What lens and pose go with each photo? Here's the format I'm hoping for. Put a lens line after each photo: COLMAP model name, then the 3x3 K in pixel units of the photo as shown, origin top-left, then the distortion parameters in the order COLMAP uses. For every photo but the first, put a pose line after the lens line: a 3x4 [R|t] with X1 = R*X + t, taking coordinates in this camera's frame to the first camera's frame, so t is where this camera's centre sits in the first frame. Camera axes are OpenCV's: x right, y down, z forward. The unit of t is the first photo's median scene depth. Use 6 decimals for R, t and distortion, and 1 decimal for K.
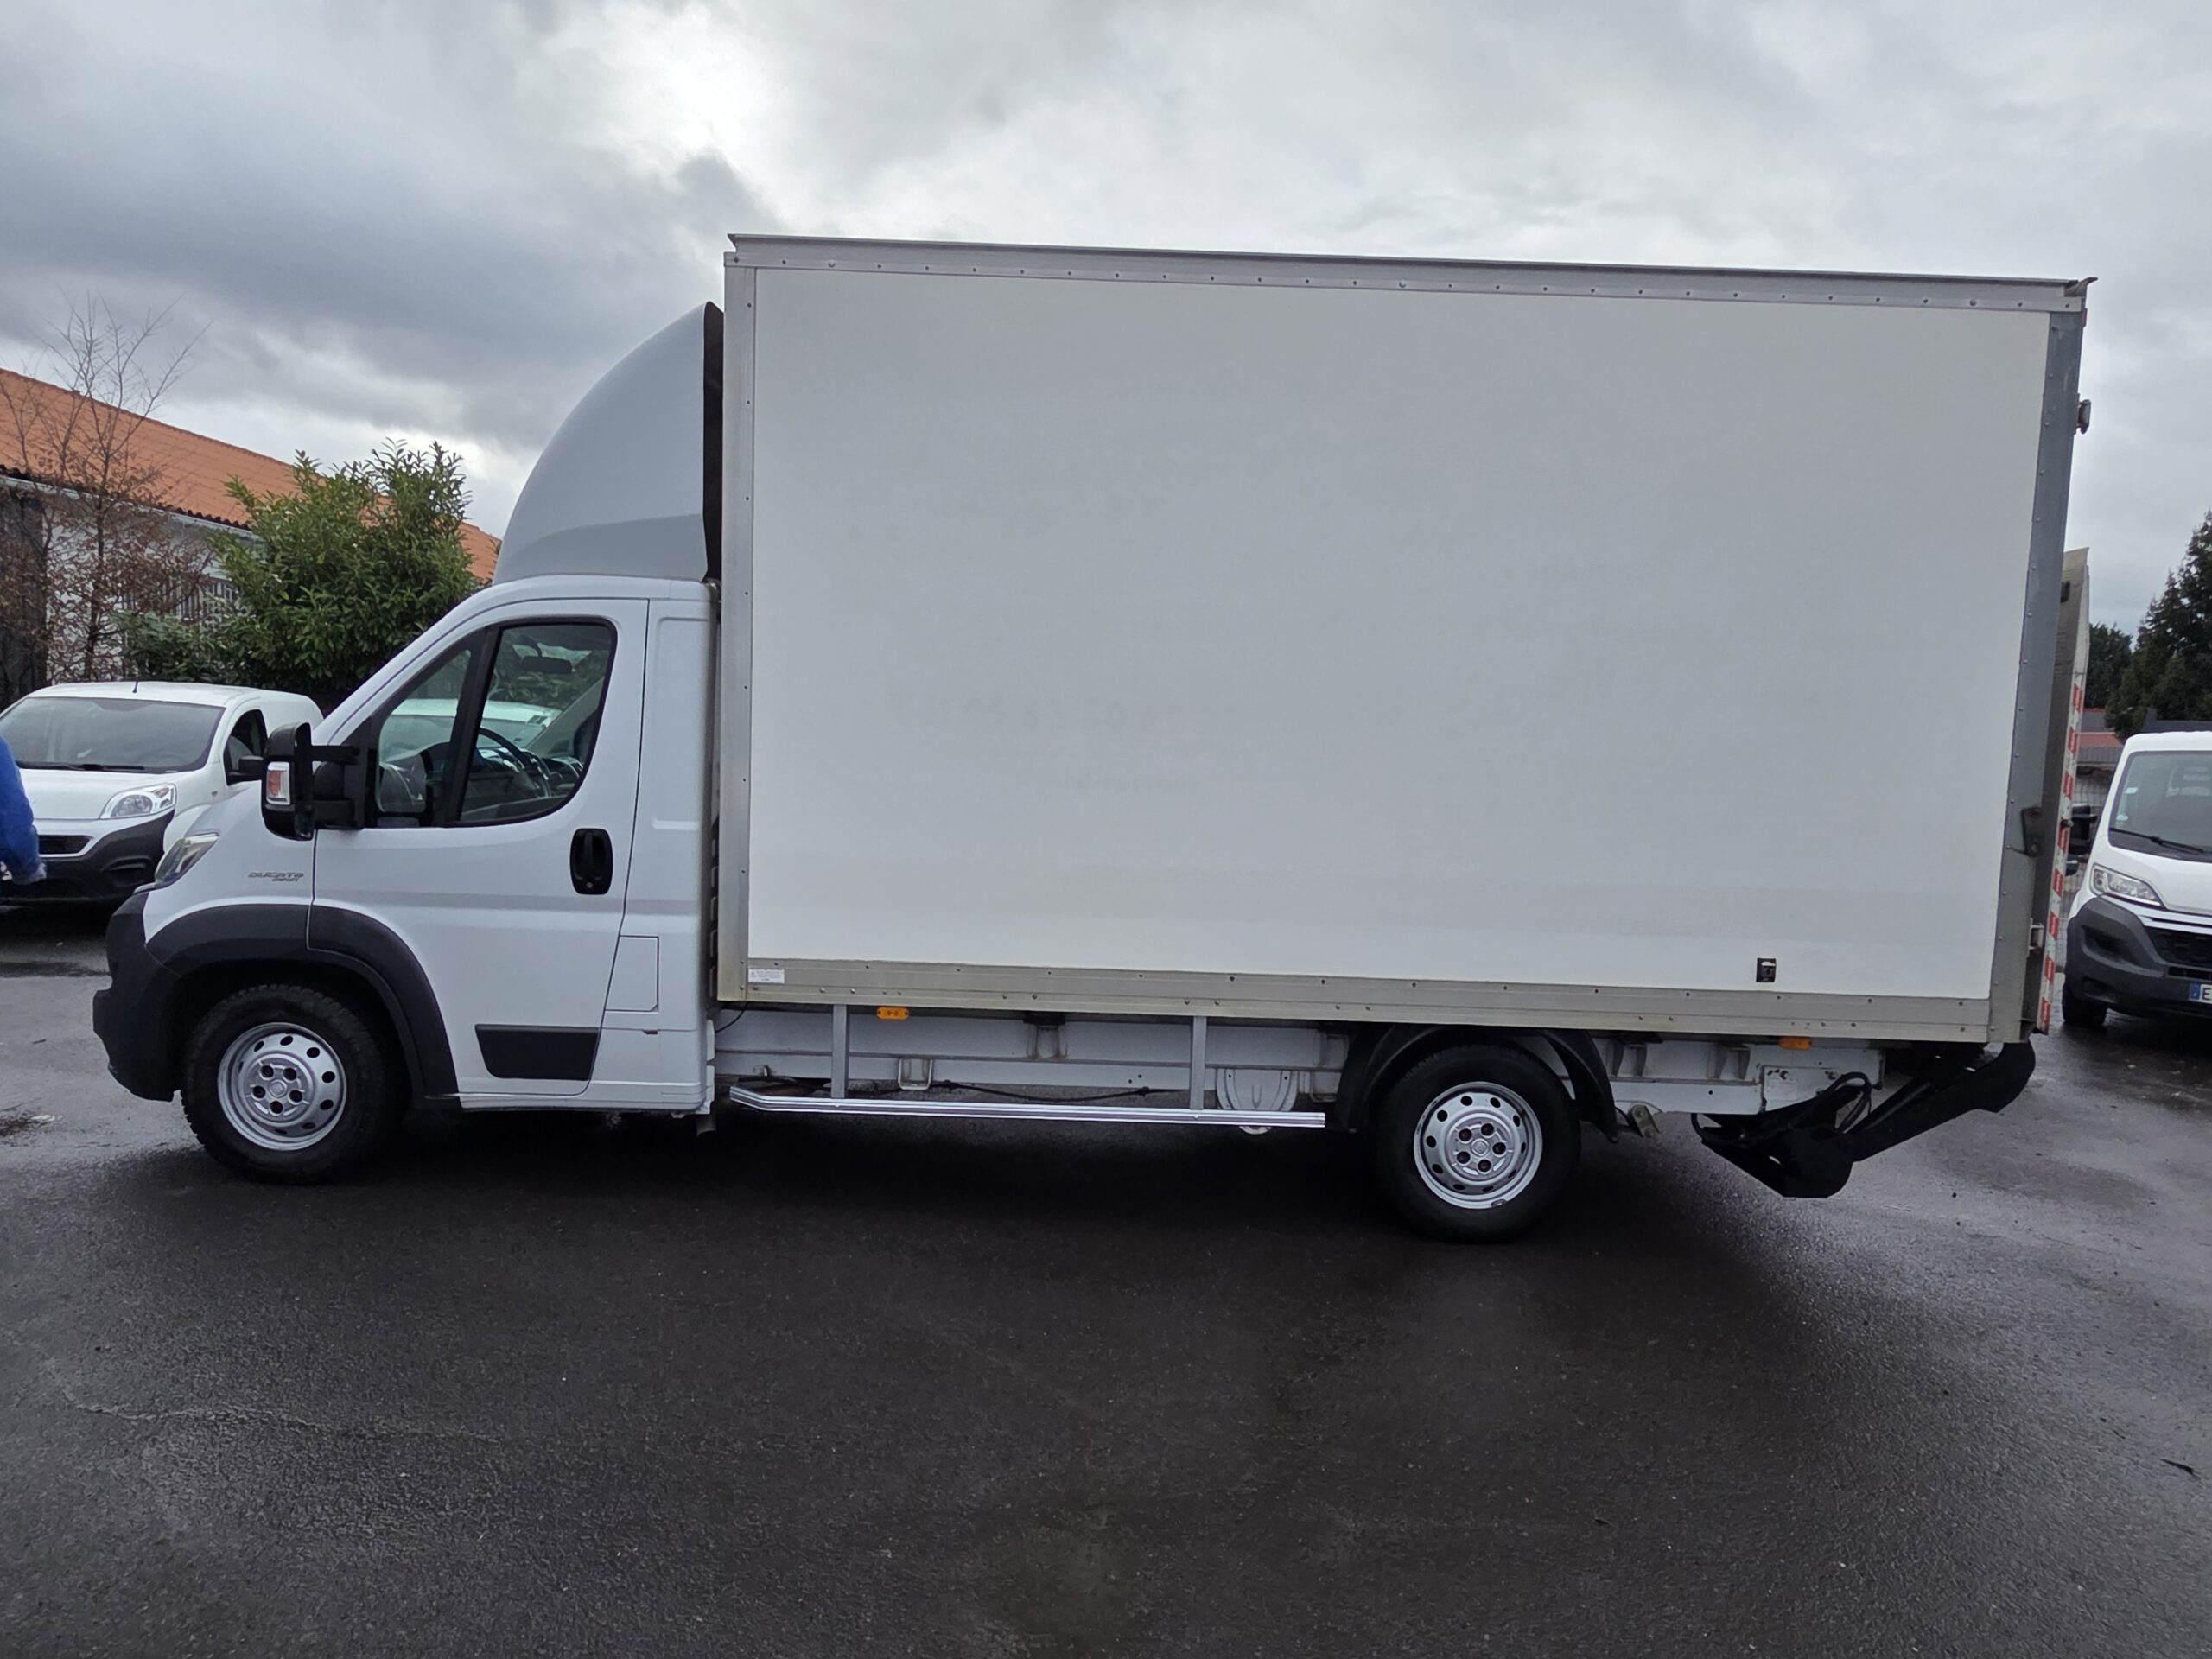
lens RADIAL K [[1277.7, 0, 1102.5], [0, 1277.7, 839.2], [0, 0, 1]] dist [0.004721, -0.004855]
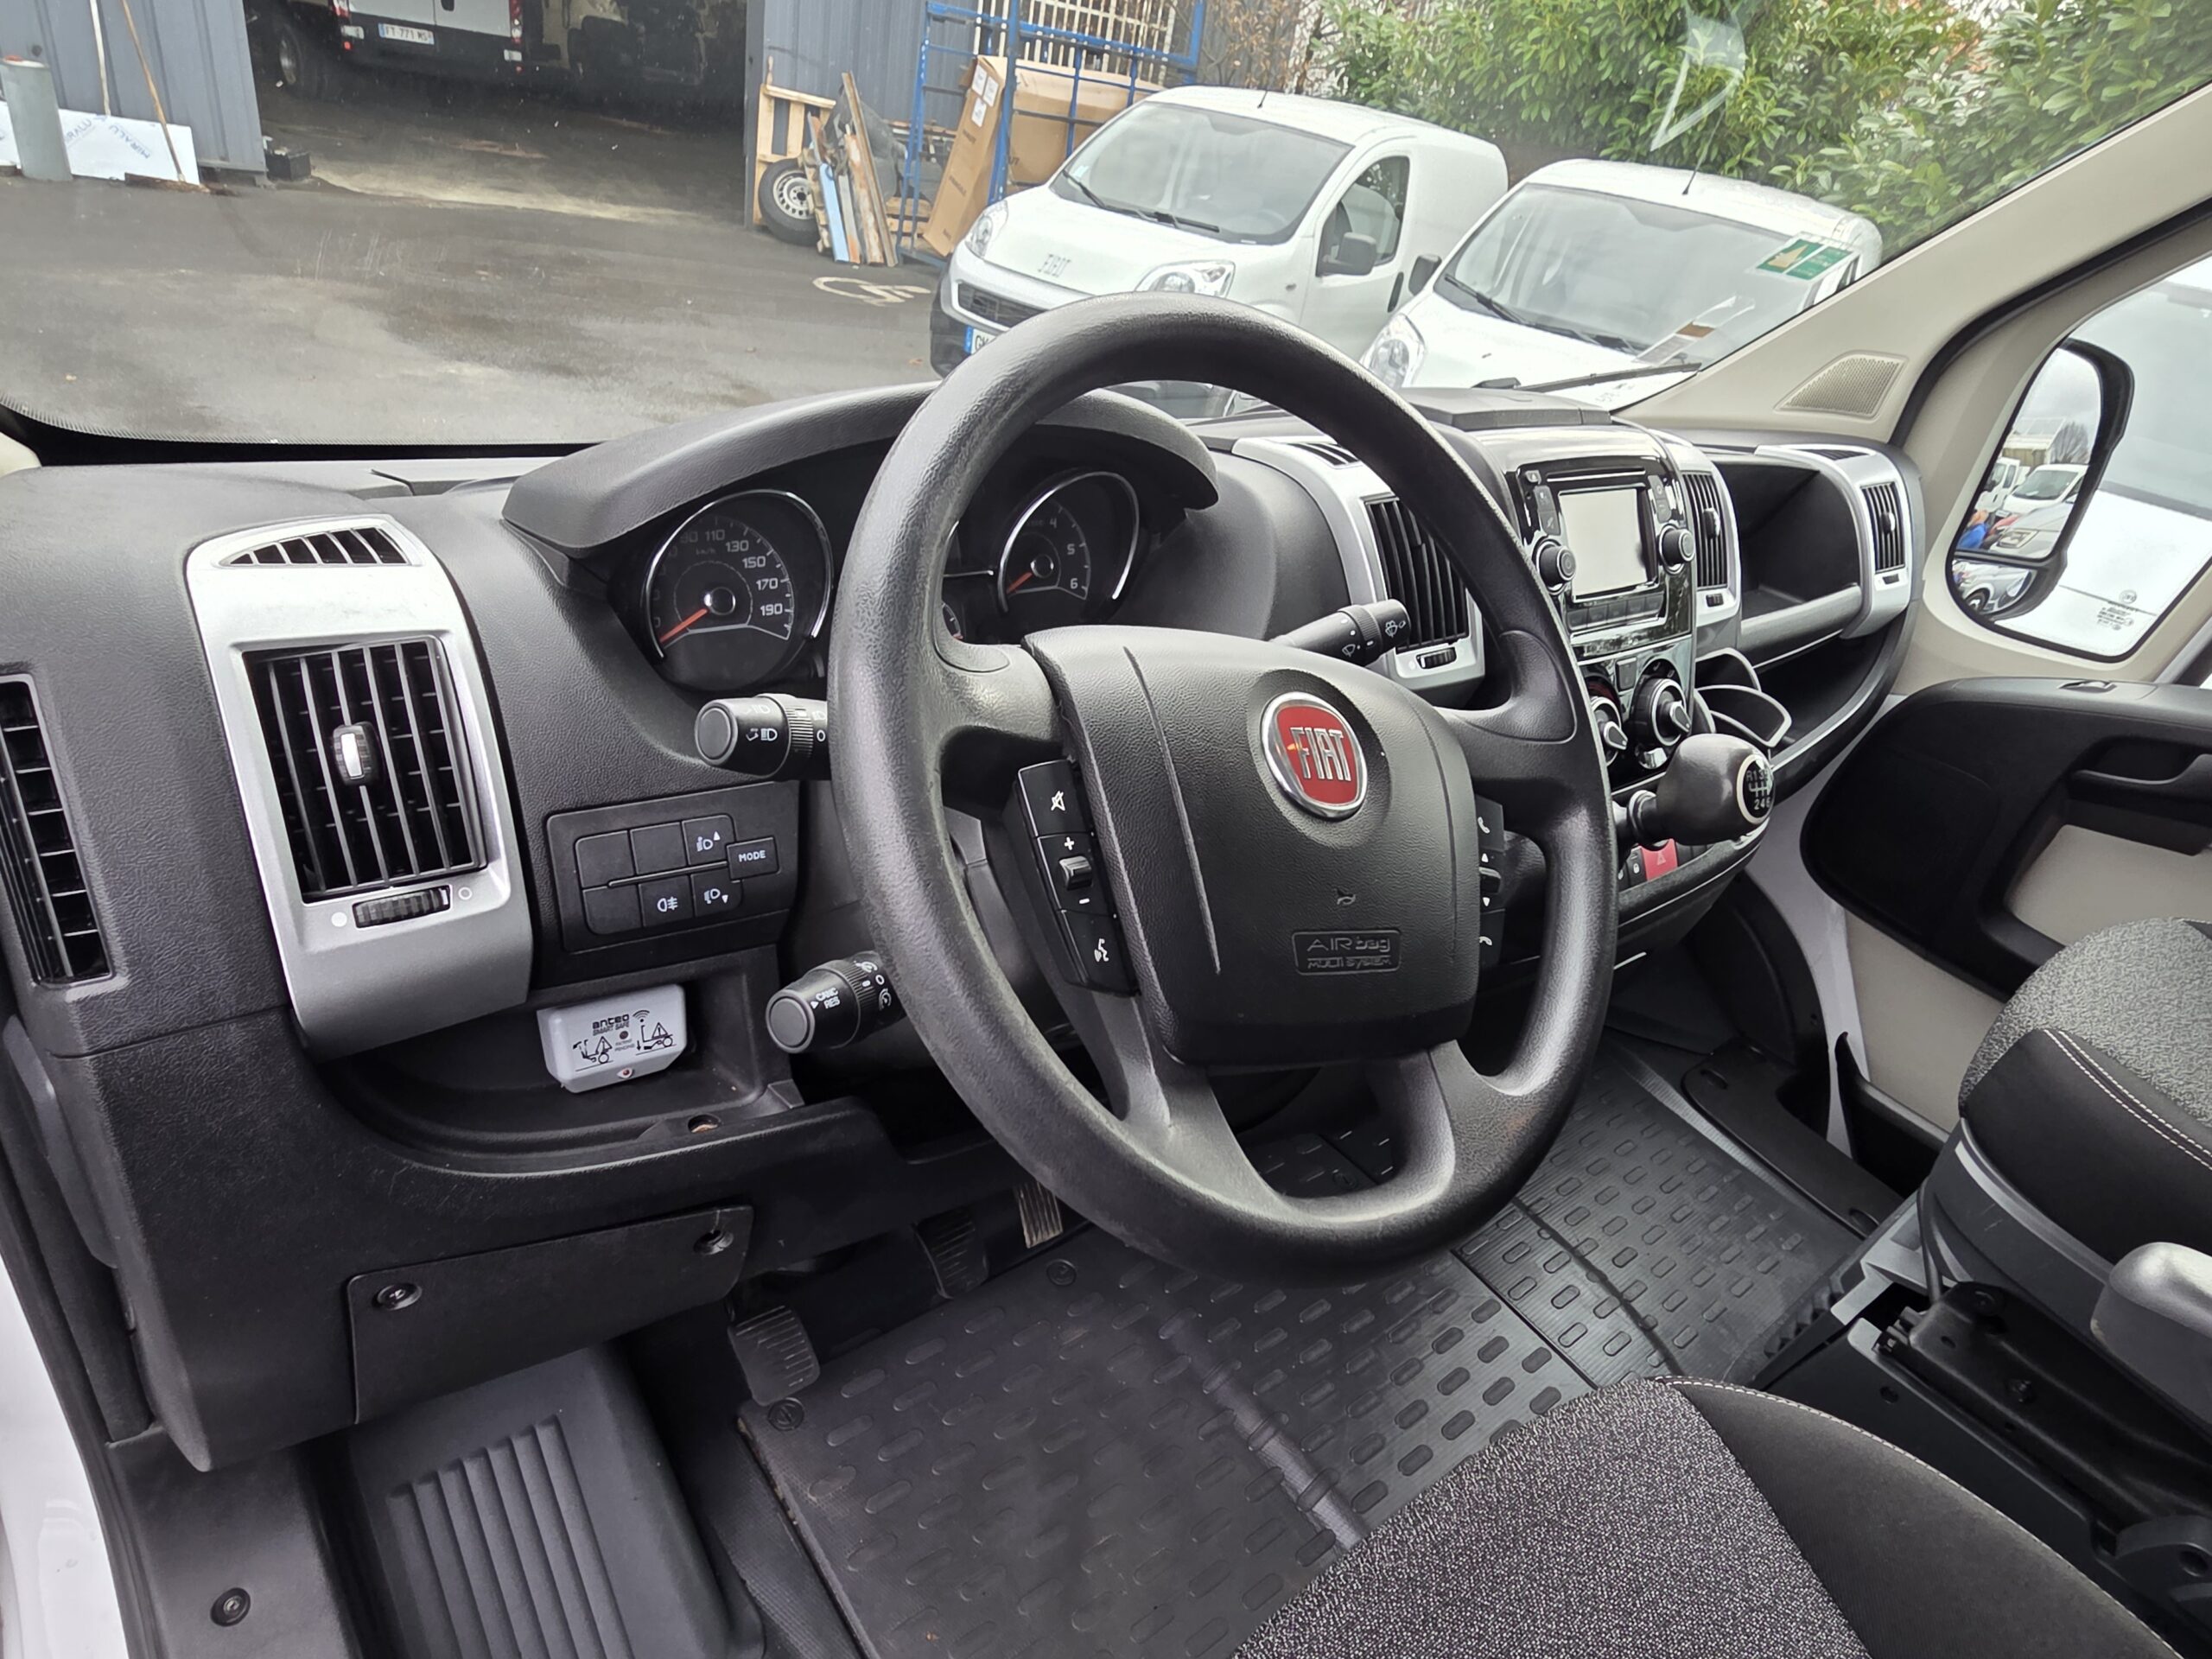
lens RADIAL K [[1278.8, 0, 1098.3], [0, 1278.8, 832.8], [0, 0, 1]] dist [-0.000745, -0.003373]
pose [[0.620300, 0.446810, -0.644662, -0.161445], [-0.195665, 0.884053, 0.424460, -0.037141], [0.759568, -0.137155, 0.635803, 0.367190]]
